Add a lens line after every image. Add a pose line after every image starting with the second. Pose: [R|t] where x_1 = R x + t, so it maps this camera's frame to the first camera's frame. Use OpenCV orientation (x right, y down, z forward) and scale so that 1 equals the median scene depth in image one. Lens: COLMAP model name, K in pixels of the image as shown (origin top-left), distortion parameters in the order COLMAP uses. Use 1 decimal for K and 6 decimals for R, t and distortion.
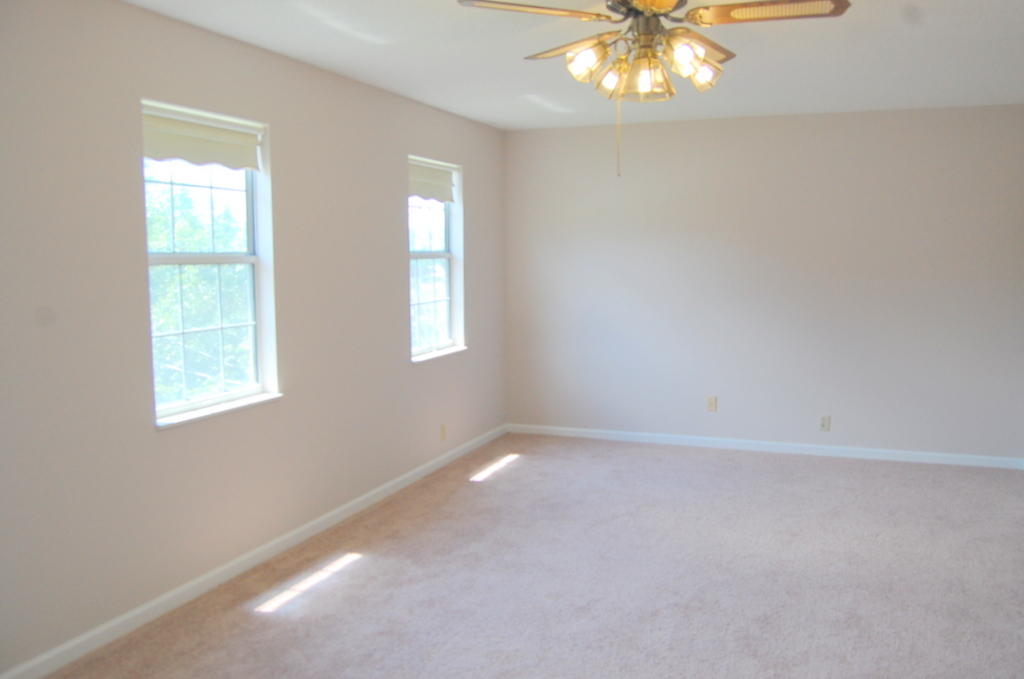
lens RADIAL K [[847.0, 0, 514.9], [0, 847.0, 333.5], [0, 0, 1]] dist [-0.095547, 0.038121]
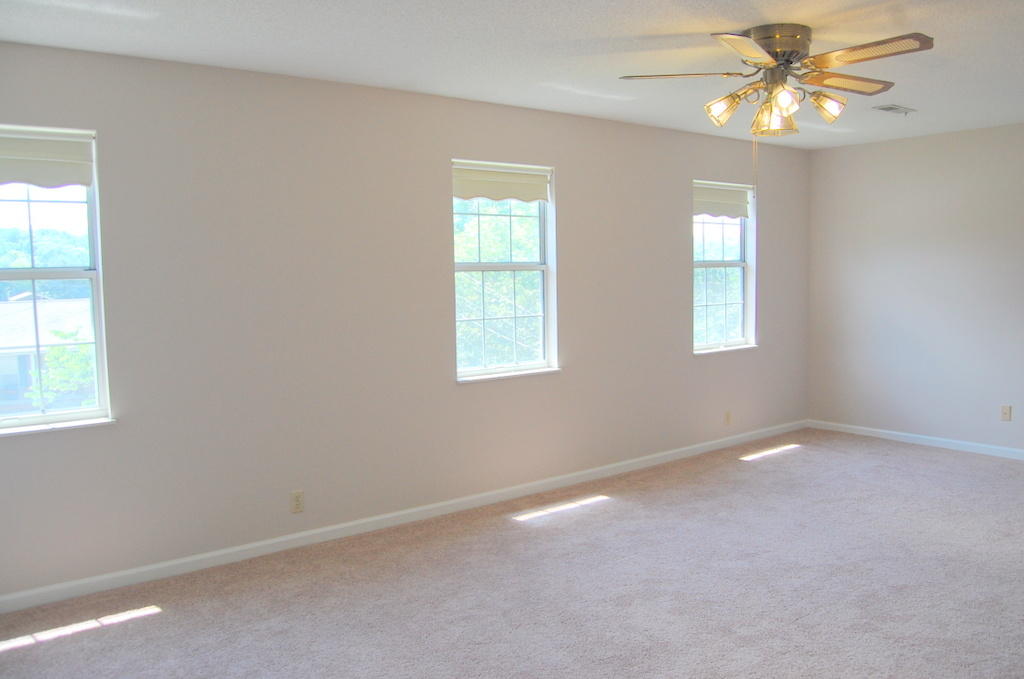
lens RADIAL K [[847.0, 0, 514.9], [0, 847.0, 333.5], [0, 0, 1]] dist [-0.095547, 0.038121]
pose [[0.854305, 0.031132, -0.518839, 0.359810], [-0.038614, 0.999248, -0.003622, 0.024422], [0.518336, 0.023129, 0.854864, -0.185008]]
